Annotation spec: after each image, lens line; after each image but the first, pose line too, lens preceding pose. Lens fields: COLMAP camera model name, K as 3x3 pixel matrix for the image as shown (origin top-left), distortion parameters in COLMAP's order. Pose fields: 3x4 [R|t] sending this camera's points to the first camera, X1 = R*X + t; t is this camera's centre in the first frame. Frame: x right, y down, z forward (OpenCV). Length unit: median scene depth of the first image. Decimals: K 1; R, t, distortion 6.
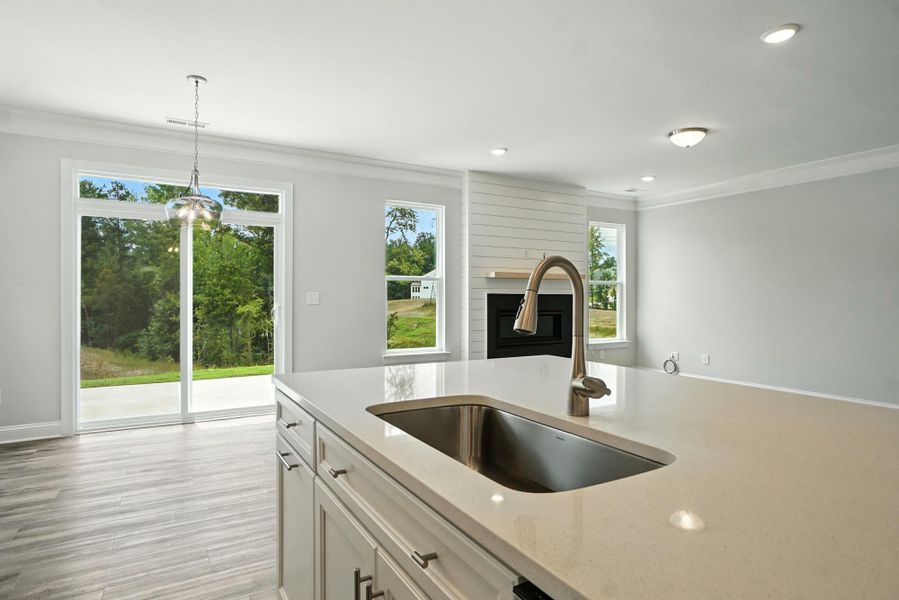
lens RADIAL K [[482.3, 0, 438.6], [0, 482.3, 298.4], [0, 0, 1]] dist [-0.002129, -0.000273]
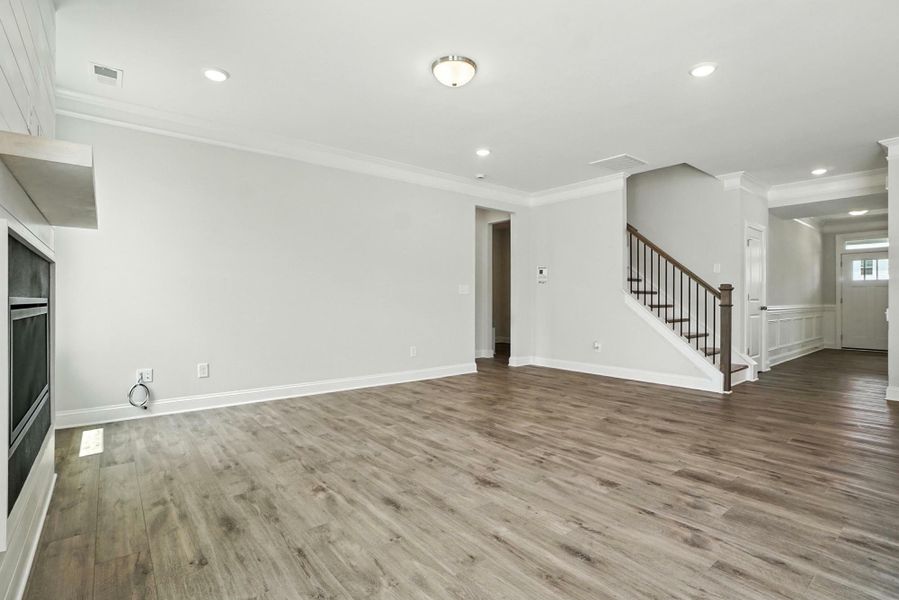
lens RADIAL K [[439.9, 0, 449.5], [0, 439.9, 300.0], [0, 0, 1]] dist [-0.001973, 0.001041]
pose [[-0.152323, -0.010880, 0.988271, -0.126477], [-0.007794, 0.999922, 0.009807, 0.019286], [-0.988300, -0.006209, -0.152396, 0.817089]]
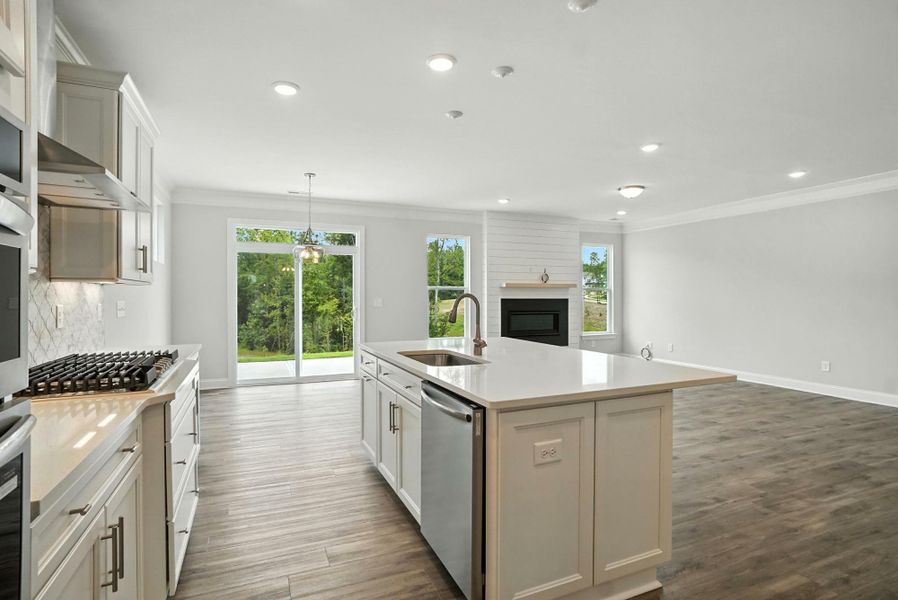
lens RADIAL K [[439.4, 0, 449.0], [0, 439.4, 300.0], [0, 0, 1]] dist [-0.001973, 0.001041]
pose [[0.995134, -0.001441, -0.098521, 0.076672], [0.002006, 0.999982, 0.005637, -0.013032], [0.098511, -0.005807, 0.995119, -0.276399]]
